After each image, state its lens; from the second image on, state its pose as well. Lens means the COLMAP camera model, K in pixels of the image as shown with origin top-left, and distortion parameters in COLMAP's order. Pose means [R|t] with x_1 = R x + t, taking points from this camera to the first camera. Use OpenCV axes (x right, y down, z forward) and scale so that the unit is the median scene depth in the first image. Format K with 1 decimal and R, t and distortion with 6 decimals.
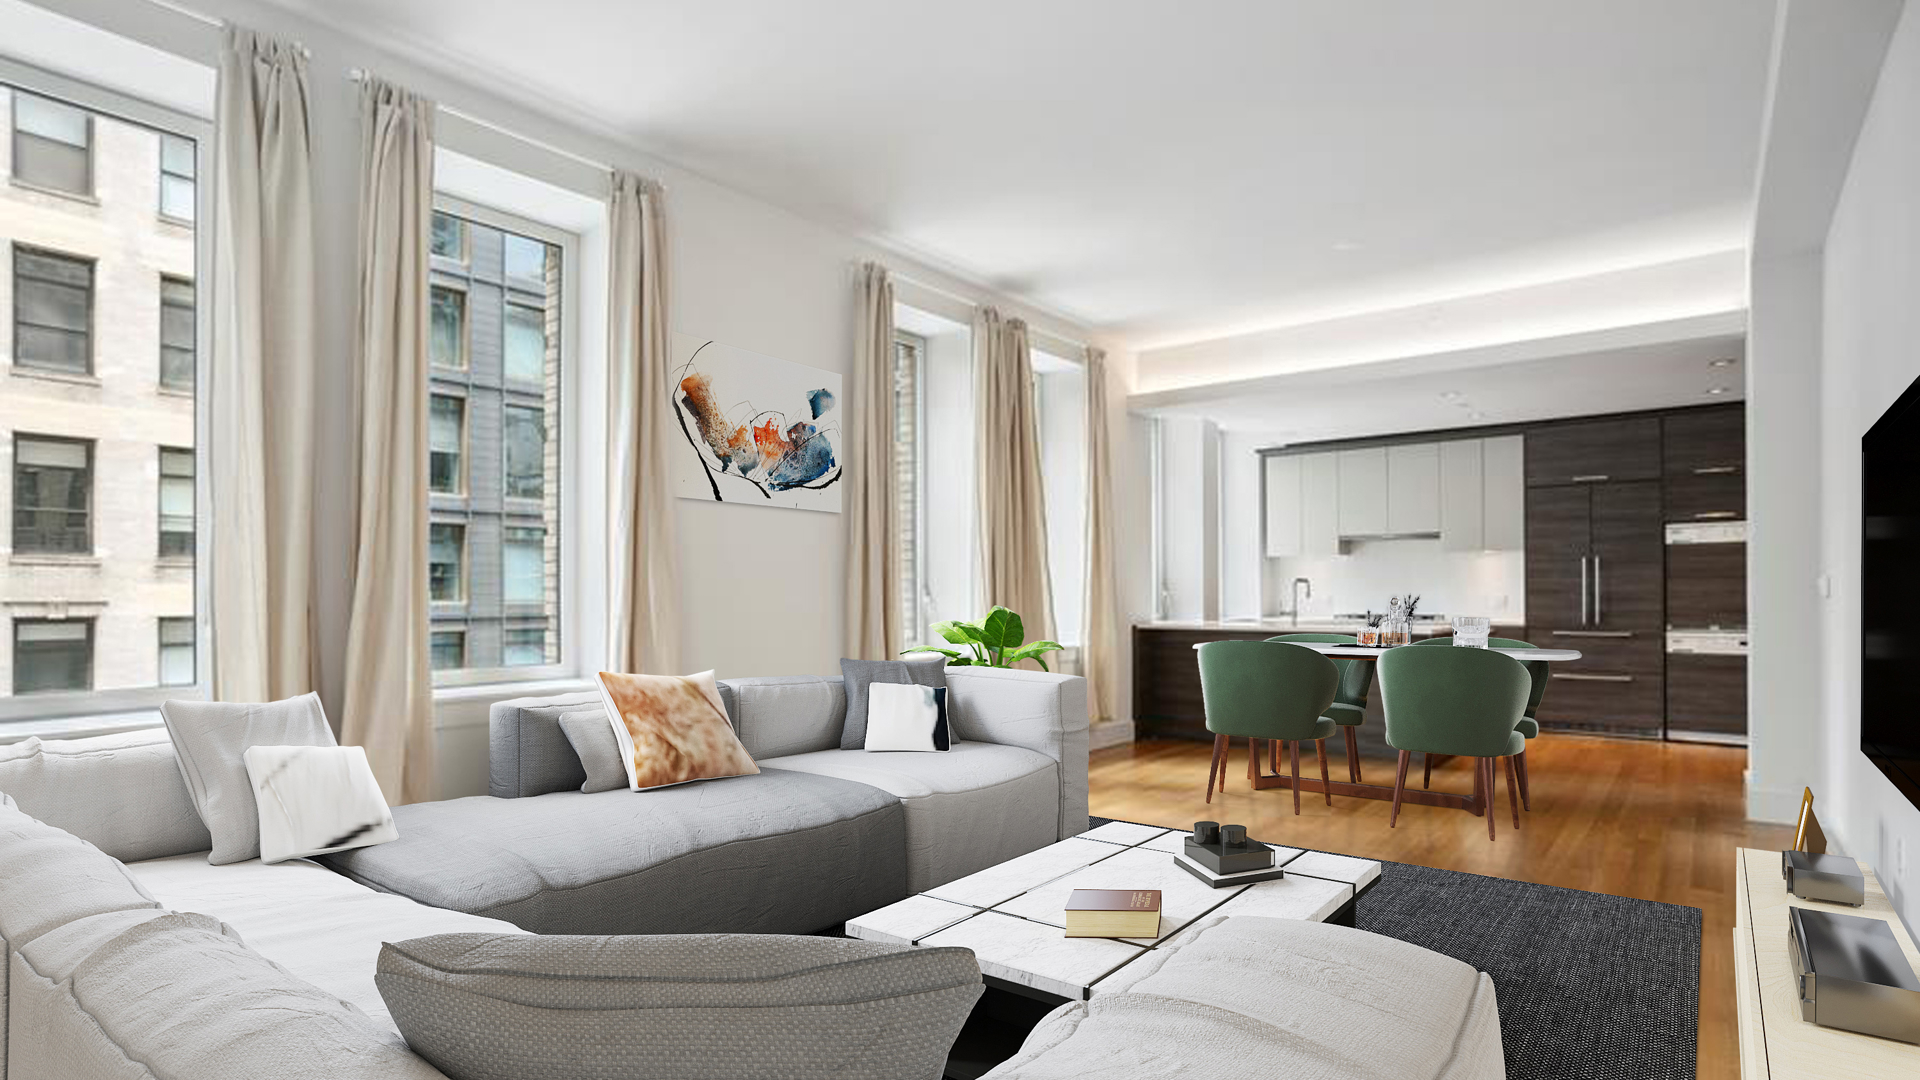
lens RADIAL K [[946.1, 0, 958.6], [0, 946.1, 576.2], [0, 0, 1]] dist [-0.001584, 0.000846]
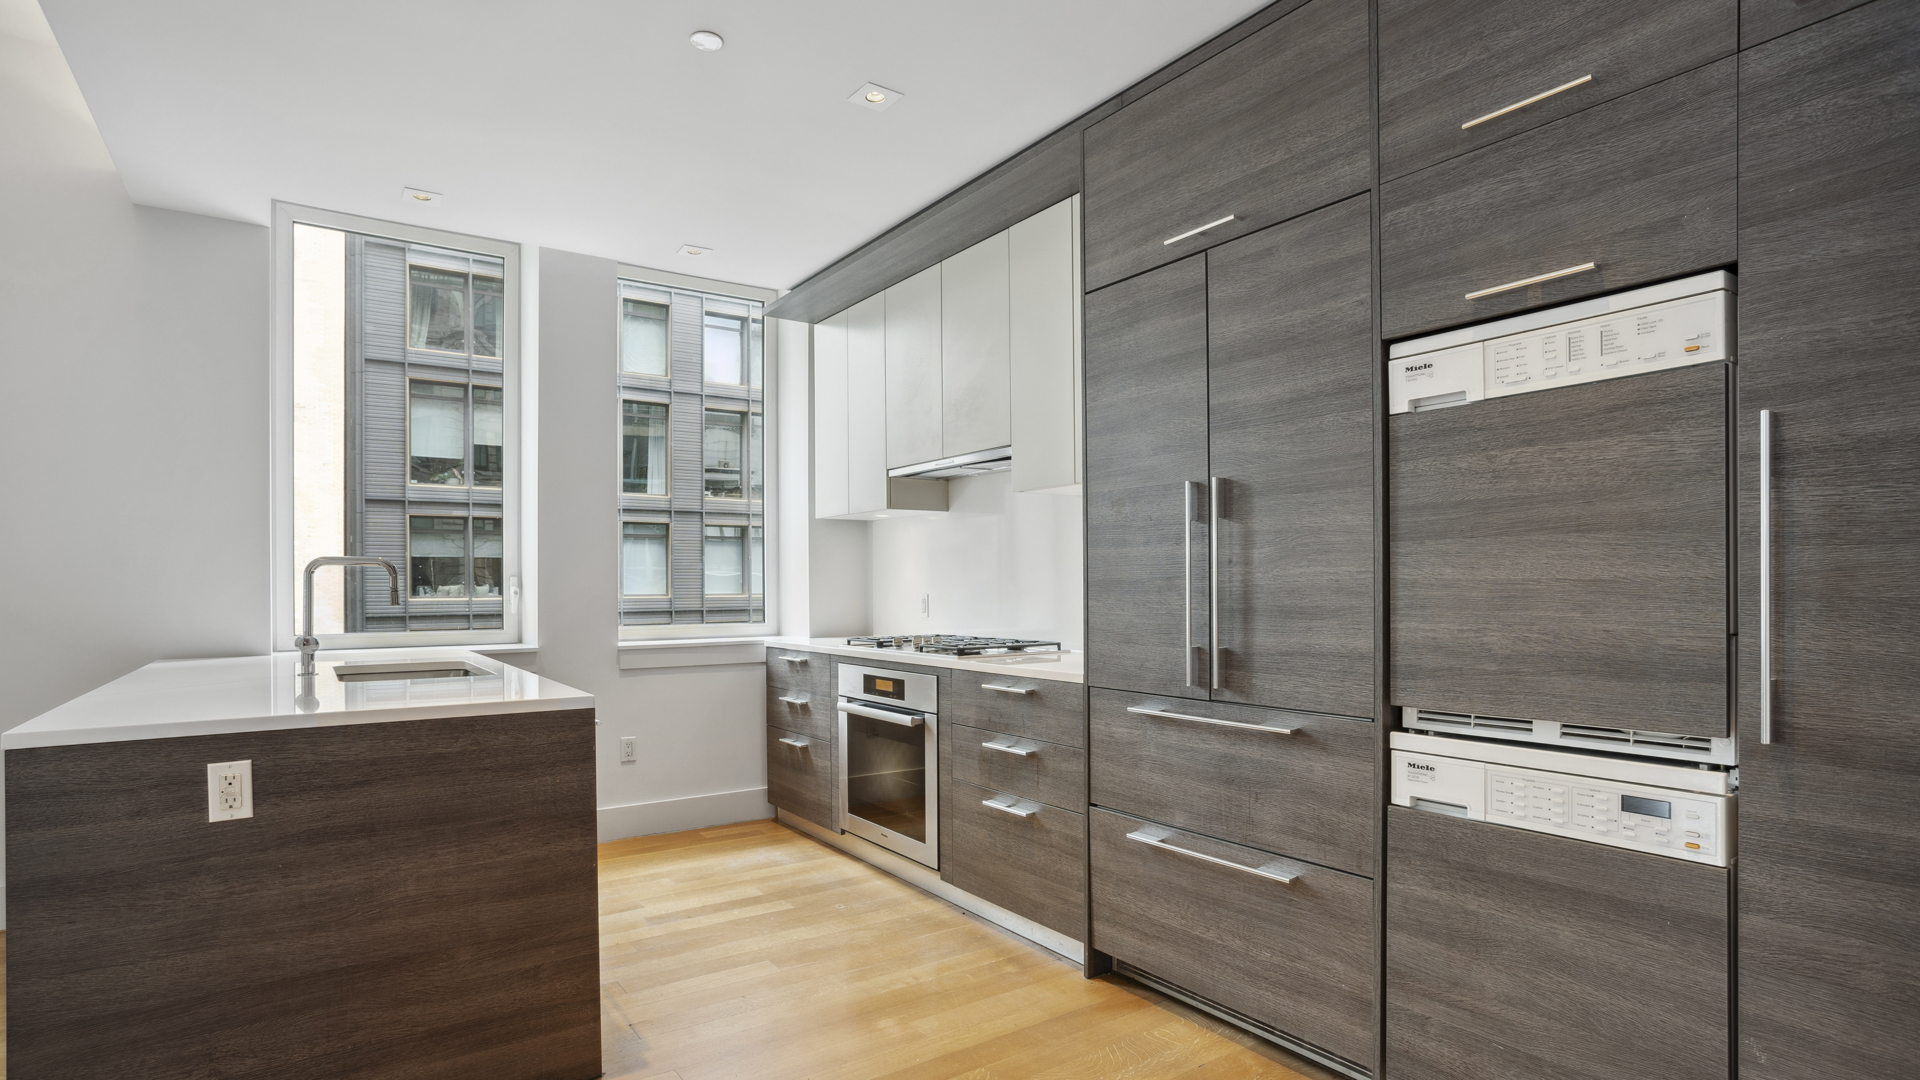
lens RADIAL K [[946.1, 0, 943.3], [0, 946.1, 579.1], [0, 0, 1]] dist [-0.001584, 0.000846]
pose [[0.972666, -0.002992, -0.232189, 0.370831], [0.005394, 0.999938, 0.009712, 0.005700], [0.232145, -0.010699, 0.972622, 0.377322]]
